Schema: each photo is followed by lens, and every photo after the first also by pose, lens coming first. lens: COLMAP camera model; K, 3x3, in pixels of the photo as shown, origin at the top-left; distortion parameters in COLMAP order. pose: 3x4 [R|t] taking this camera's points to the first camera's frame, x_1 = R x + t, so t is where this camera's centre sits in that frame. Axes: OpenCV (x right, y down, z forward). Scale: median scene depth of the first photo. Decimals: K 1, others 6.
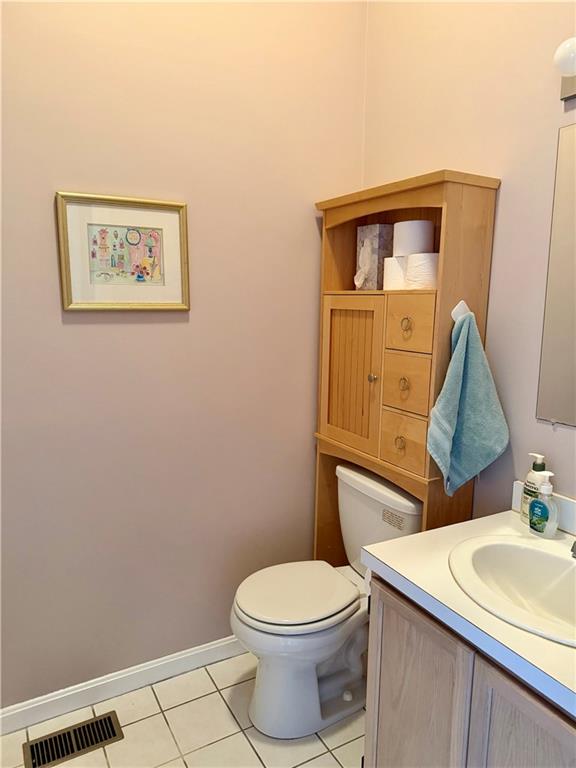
lens RADIAL K [[542.5, 0, 262.0], [0, 542.5, 386.9], [0, 0, 1]] dist [0.107923, -0.176716]
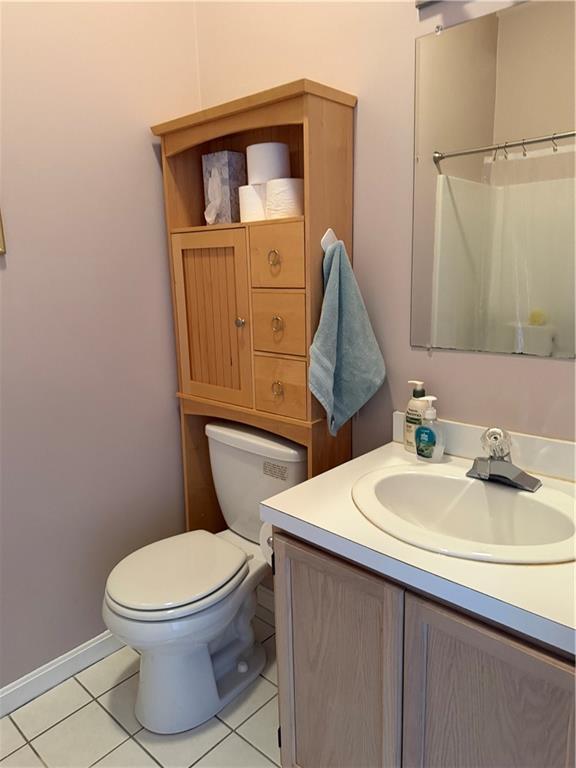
lens RADIAL K [[542.5, 0, 262.0], [0, 542.5, 386.9], [0, 0, 1]] dist [0.107923, -0.176716]
pose [[0.943720, -0.103447, 0.314151, -0.063351], [0.088367, 0.994162, 0.061909, 0.041548], [-0.318721, -0.030665, 0.947352, 0.139433]]
